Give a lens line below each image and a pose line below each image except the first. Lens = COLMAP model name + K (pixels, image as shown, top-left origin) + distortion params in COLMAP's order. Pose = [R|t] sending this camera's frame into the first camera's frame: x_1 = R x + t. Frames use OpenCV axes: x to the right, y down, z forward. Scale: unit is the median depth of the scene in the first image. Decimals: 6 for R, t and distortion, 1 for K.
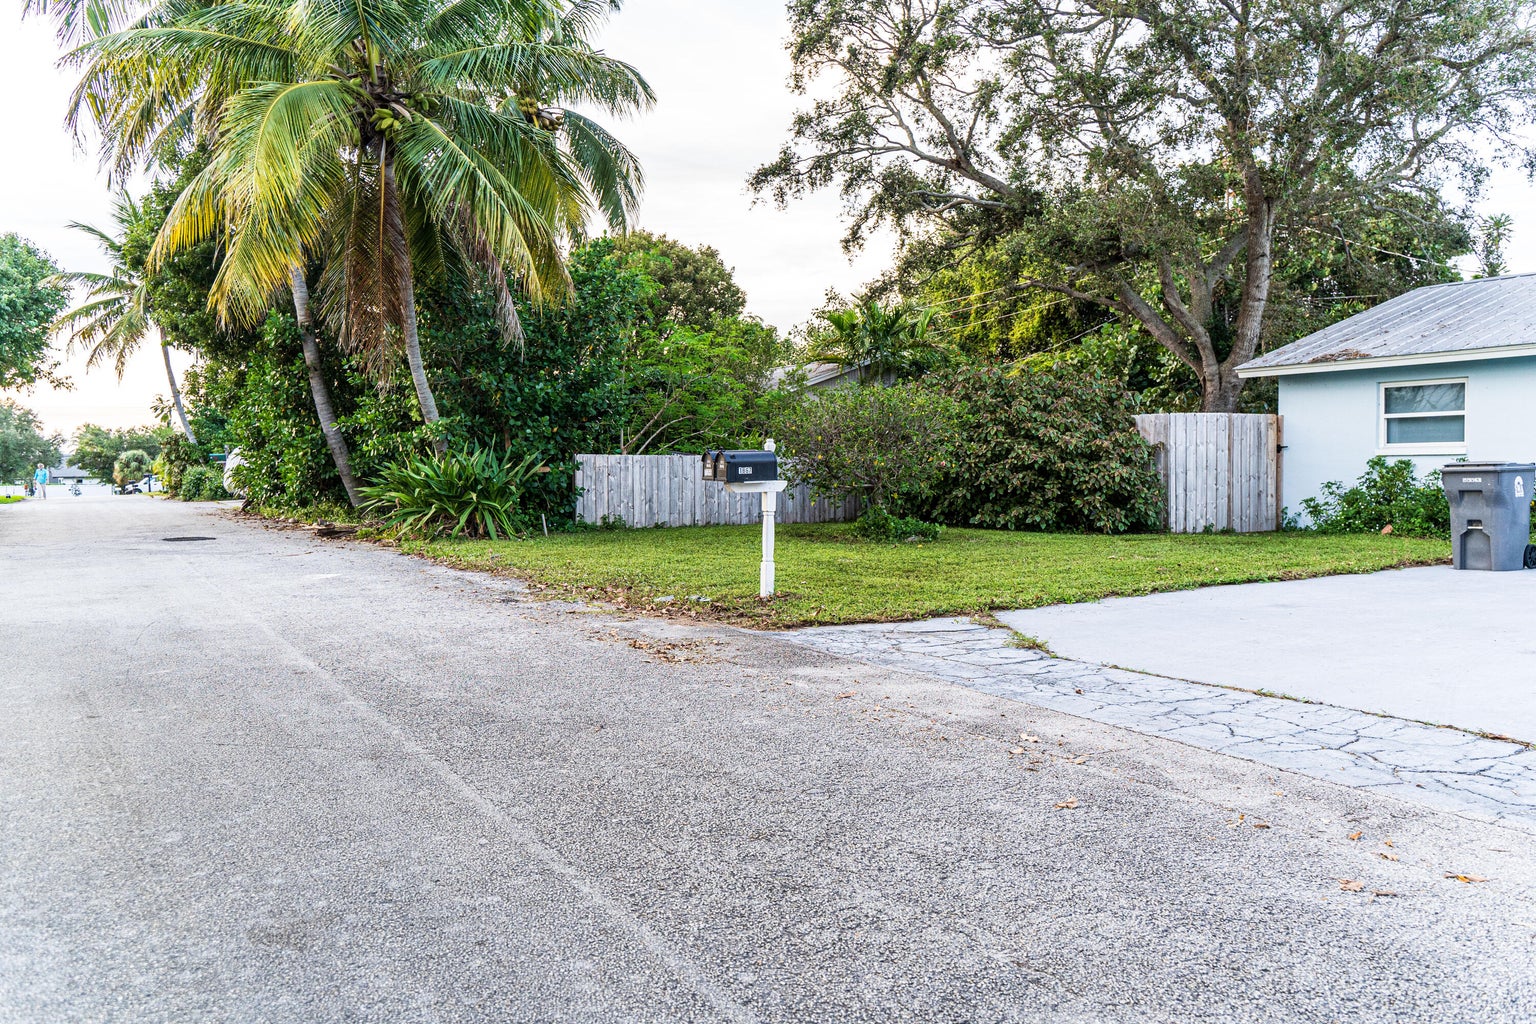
lens RADIAL K [[1222.4, 0, 760.3], [0, 1222.4, 512.3], [0, 0, 1]] dist [0.000743, -0.011111]
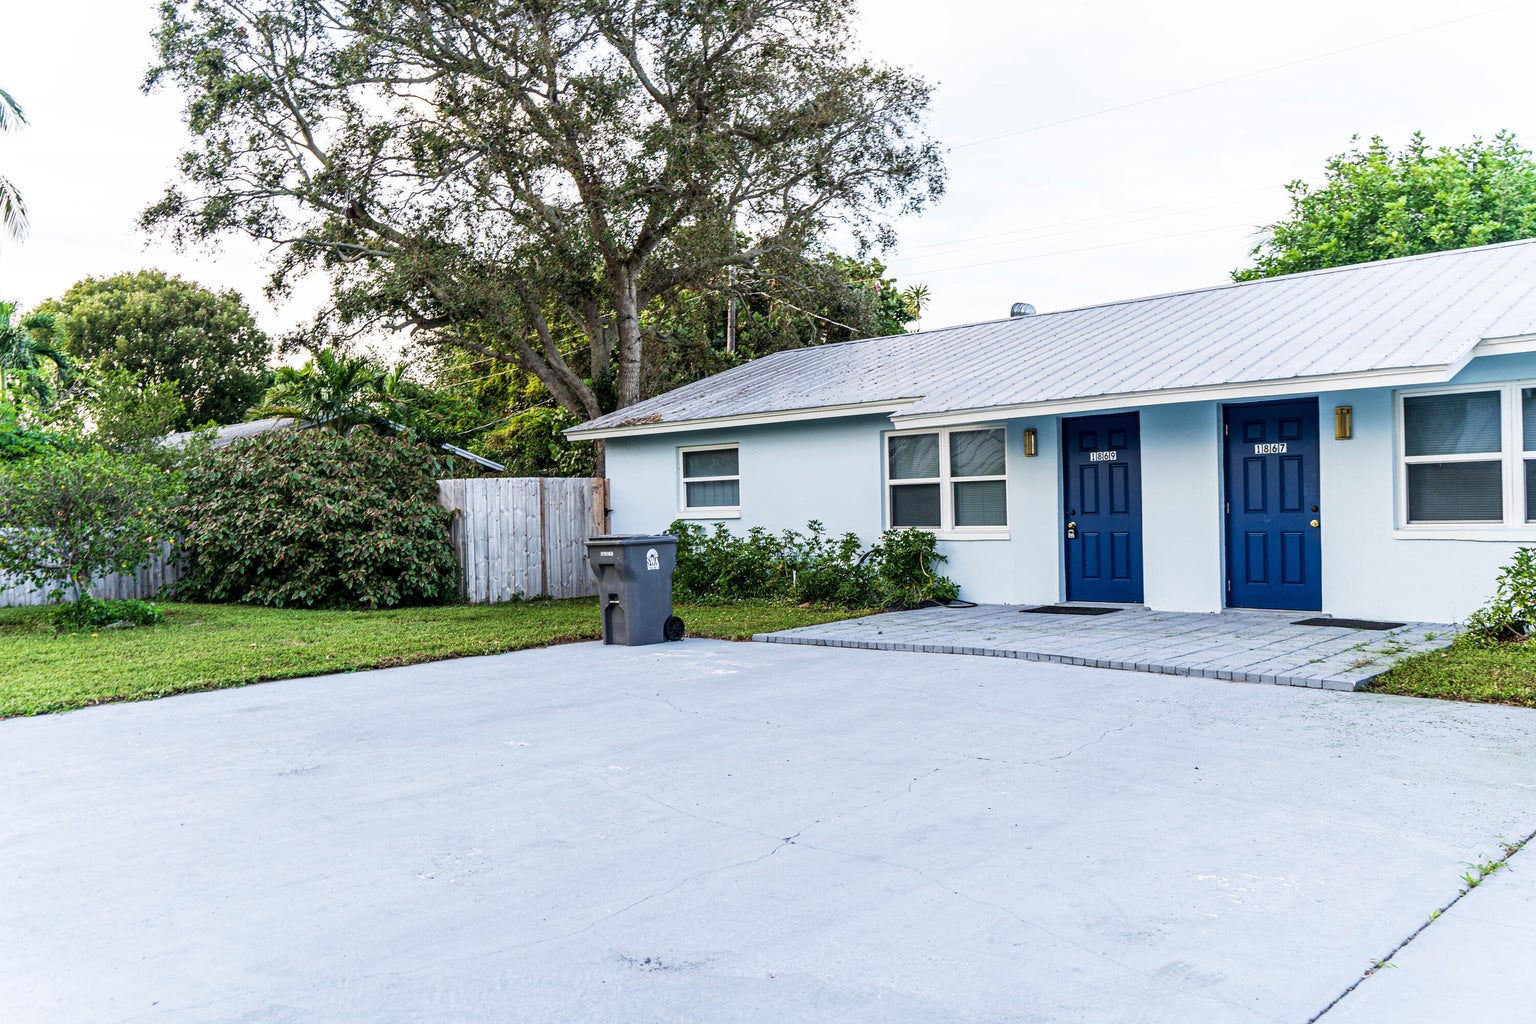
lens RADIAL K [[1222.4, 0, 759.0], [0, 1222.4, 509.6], [0, 0, 1]] dist [0.000743, -0.011111]
pose [[0.963482, -0.014339, 0.267388, 0.300948], [0.025248, 0.998981, -0.037405, -0.015144], [-0.266580, 0.042790, 0.962863, 0.013417]]
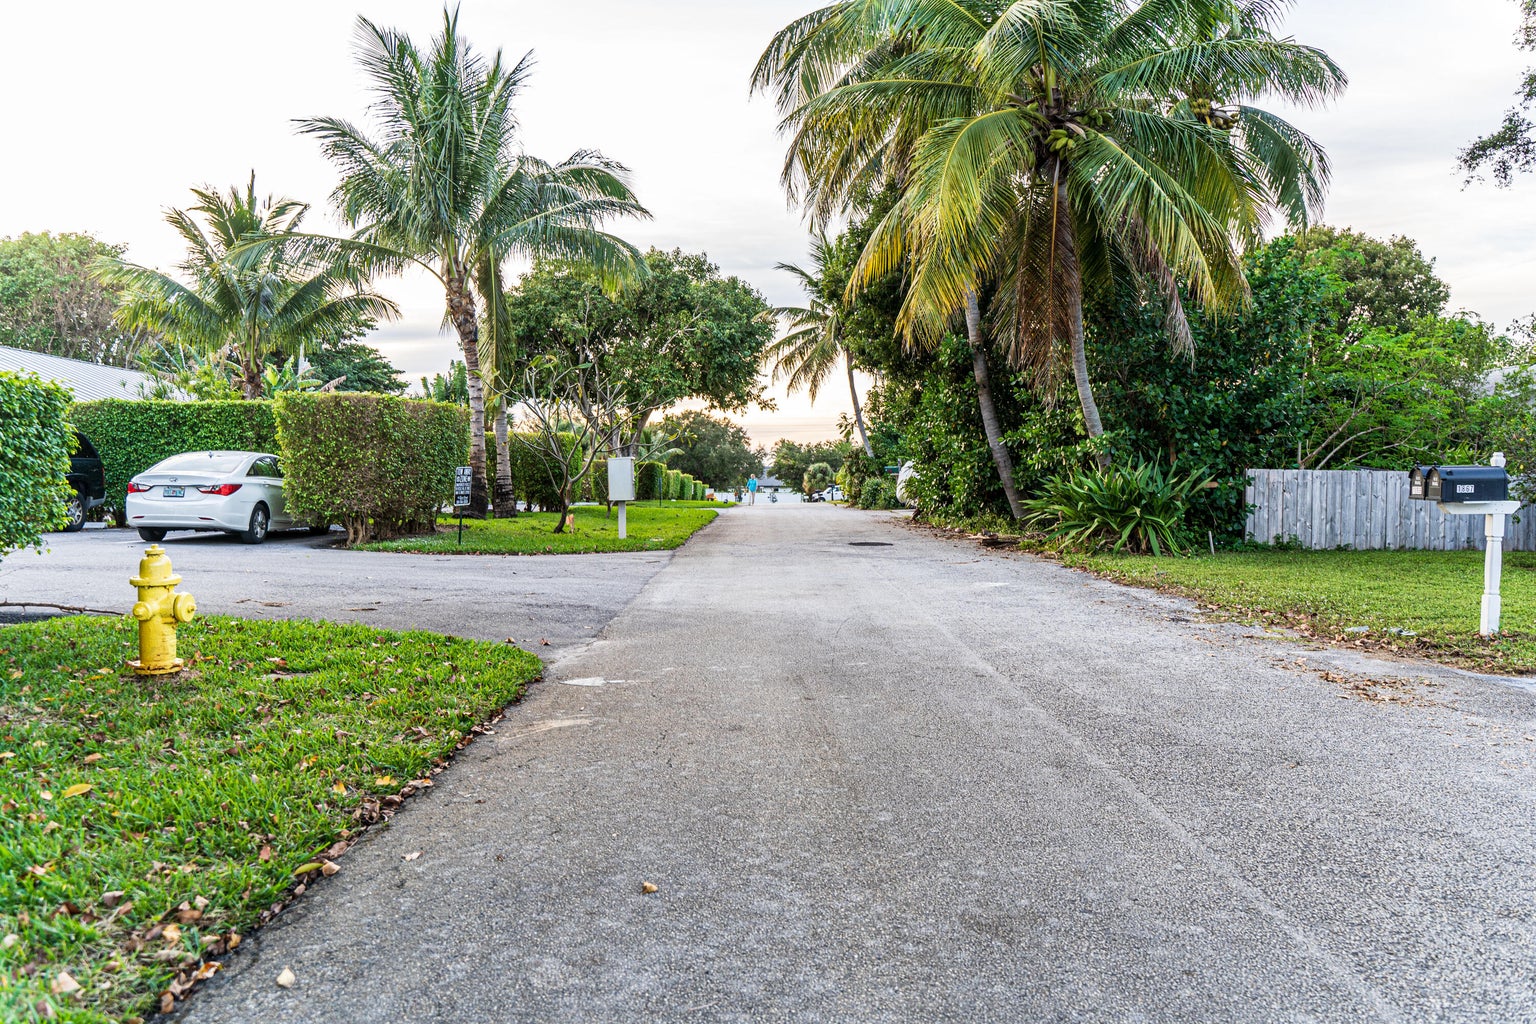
lens RADIAL K [[1222.4, 0, 764.8], [0, 1222.4, 513.6], [0, 0, 1]] dist [0.000743, -0.011111]
pose [[0.869565, 0.023574, -0.493256, -0.009424], [-0.028575, 0.999588, -0.002602, 0.000032], [0.492991, 0.016358, 0.869880, -0.002865]]
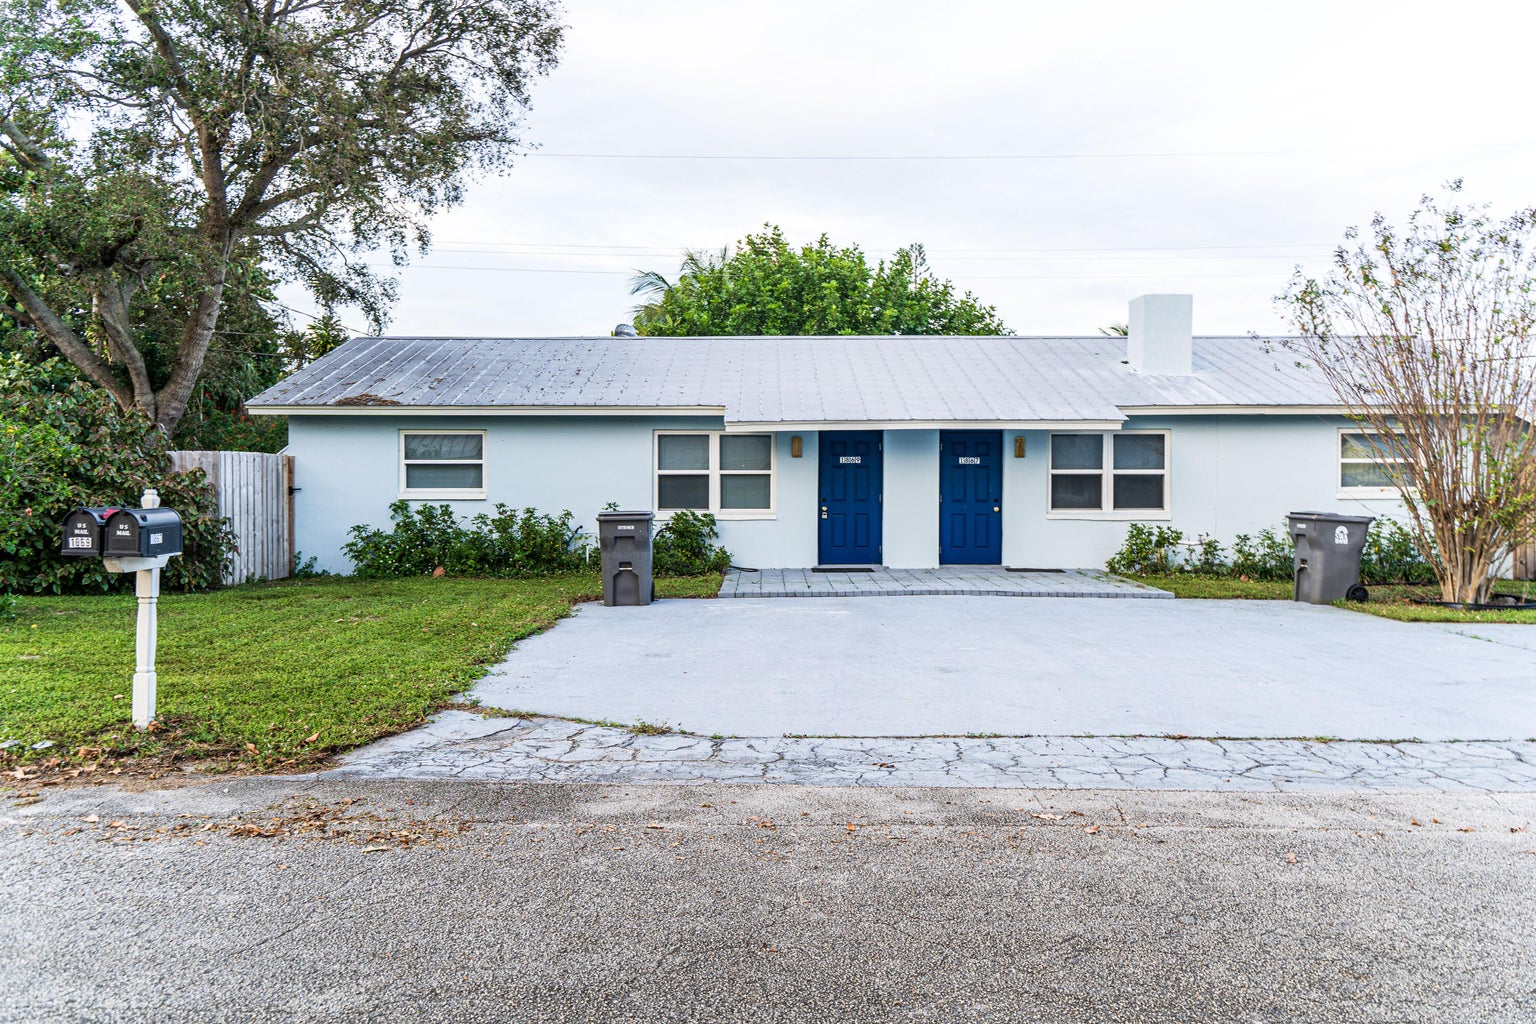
lens RADIAL K [[1222.4, 0, 765.5], [0, 1222.4, 510.1], [0, 0, 1]] dist [0.000743, -0.011111]
pose [[0.500698, -0.004809, 0.865609, -0.235575], [0.026625, 0.999597, -0.009847, -0.019133], [-0.865212, 0.027977, 0.500624, 0.215059]]
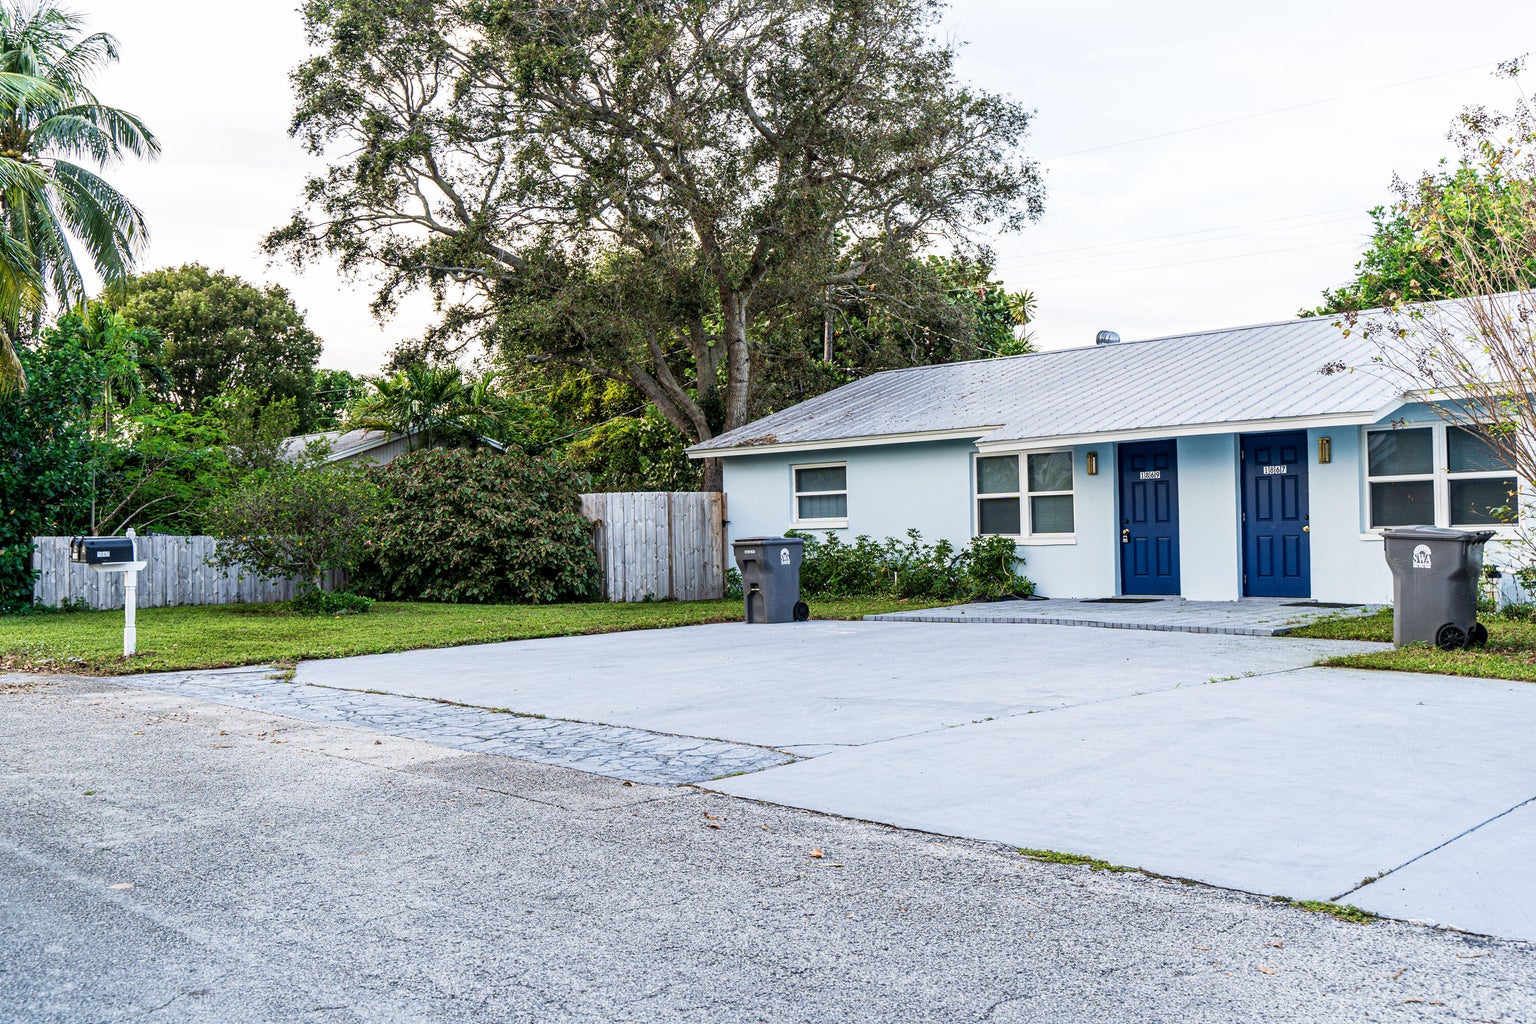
lens RADIAL K [[1561.8, 0, 757.5], [0, 1561.8, 513.7], [0, 0, 1]] dist [-0.008838, 0.000000]
pose [[0.977293, -0.009754, 0.211669, 0.171397], [0.020767, 0.998540, -0.049868, 0.010173], [-0.210873, 0.053131, 0.976068, -0.396500]]
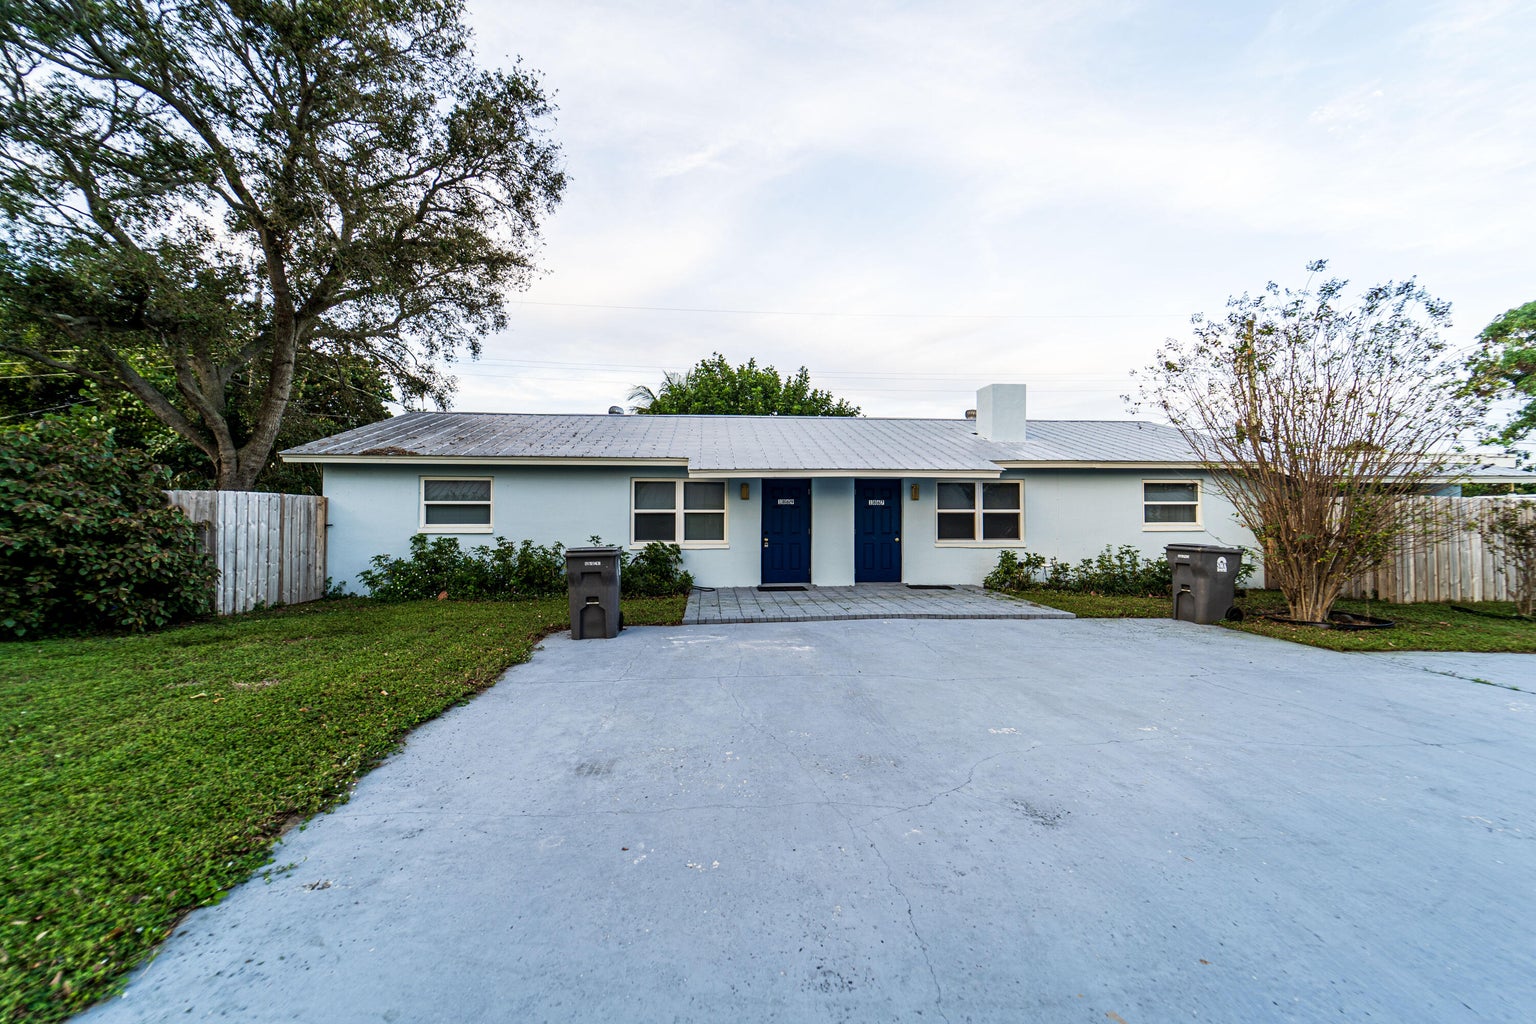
lens RADIAL K [[622.3, 0, 766.1], [0, 622.3, 509.2], [0, 0, 1]] dist [0.000234, -0.001214]
pose [[0.417454, 0.028136, 0.908262, 0.071962], [0.029894, 0.998554, -0.044672, -0.032164], [-0.908206, 0.045800, 0.416010, 0.408500]]
